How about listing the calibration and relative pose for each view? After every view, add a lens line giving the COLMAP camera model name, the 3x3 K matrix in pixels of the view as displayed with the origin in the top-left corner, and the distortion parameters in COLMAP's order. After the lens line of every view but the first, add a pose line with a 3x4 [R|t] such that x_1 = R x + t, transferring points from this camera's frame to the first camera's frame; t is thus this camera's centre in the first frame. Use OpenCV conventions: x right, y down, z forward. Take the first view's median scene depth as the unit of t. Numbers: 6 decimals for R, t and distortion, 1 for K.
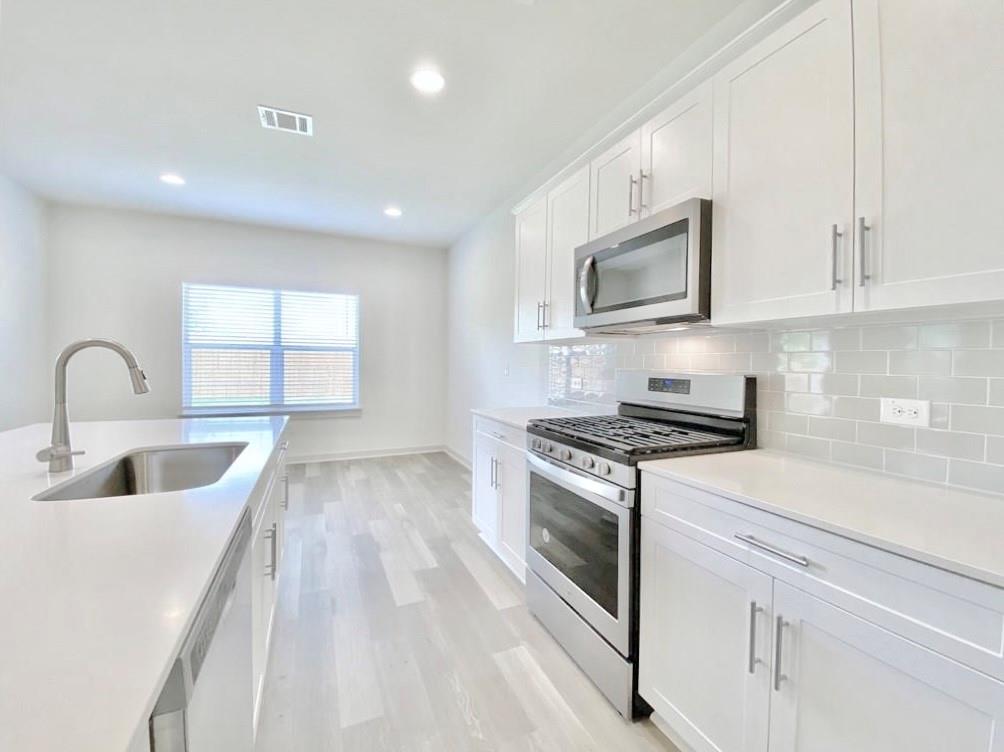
lens RADIAL K [[425.6, 0, 507.0], [0, 425.6, 371.3], [0, 0, 1]] dist [0.014929, -0.017957]
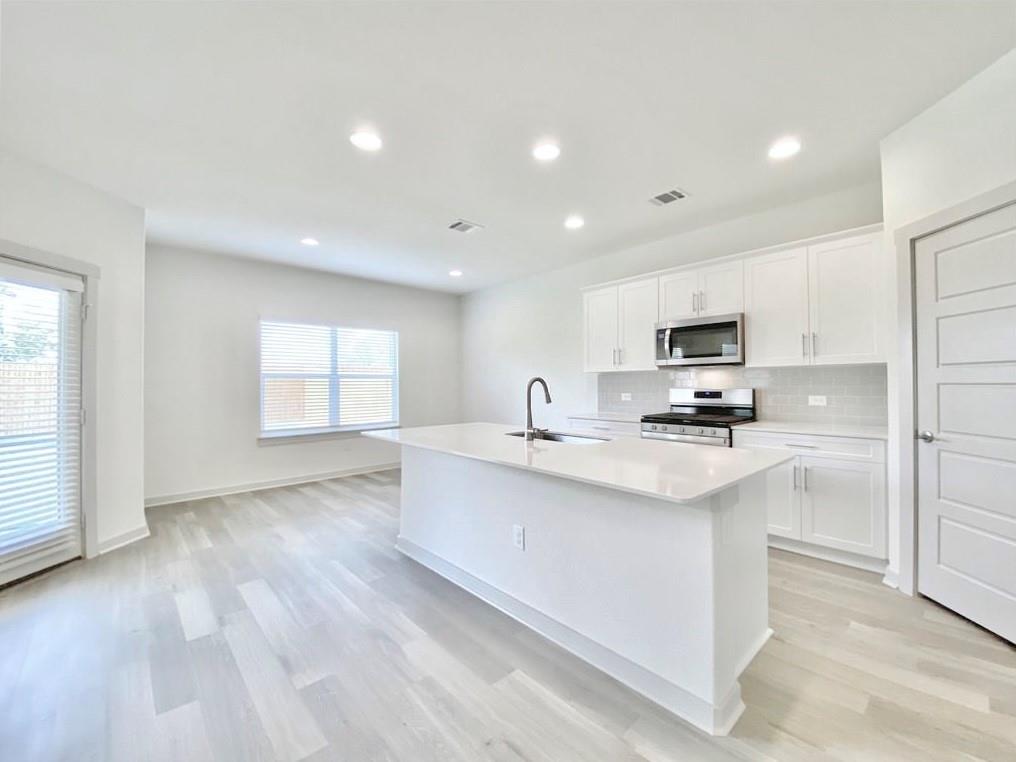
lens RADIAL K [[416.1, 0, 508.0], [0, 416.1, 381.0], [0, 0, 1]] dist [0.016134, -0.017433]
pose [[0.951730, -0.015356, 0.306552, -1.099011], [0.024305, 0.999382, -0.025396, -0.004830], [-0.305972, 0.031621, 0.951515, -0.576673]]
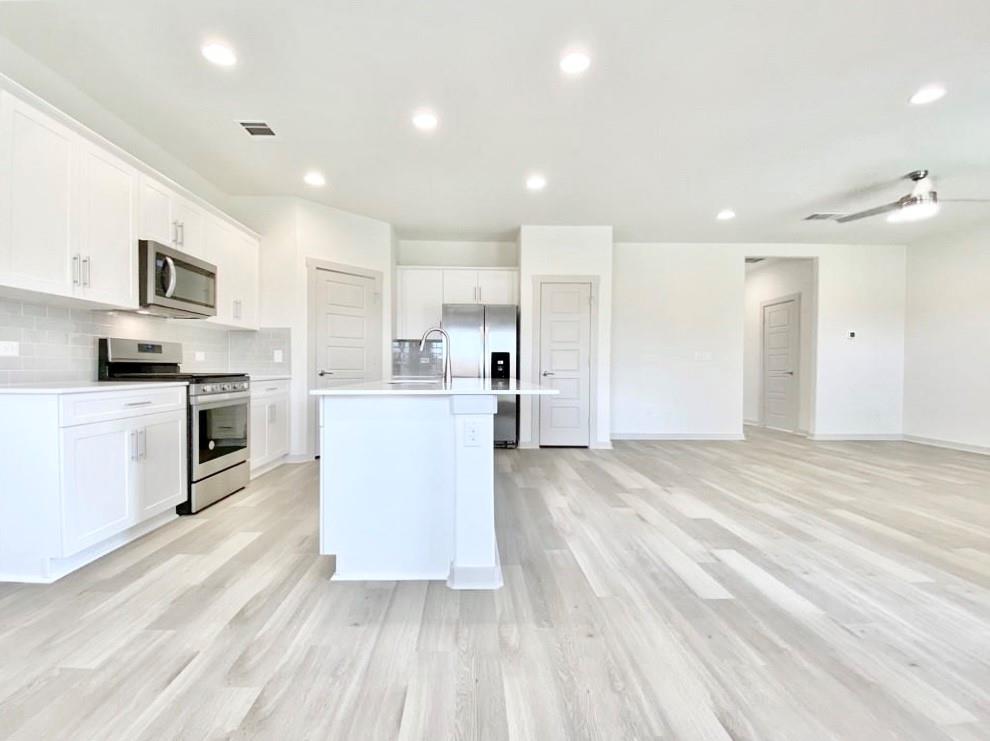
lens RADIAL K [[450.7, 0, 480.8], [0, 450.7, 372.3], [0, 0, 1]] dist [0.003212, -0.000459]
pose [[-0.921124, -0.018200, 0.388842, -1.374543], [-0.004340, 0.999324, 0.036494, 0.054352], [-0.389244, 0.031928, -0.920581, 2.013600]]
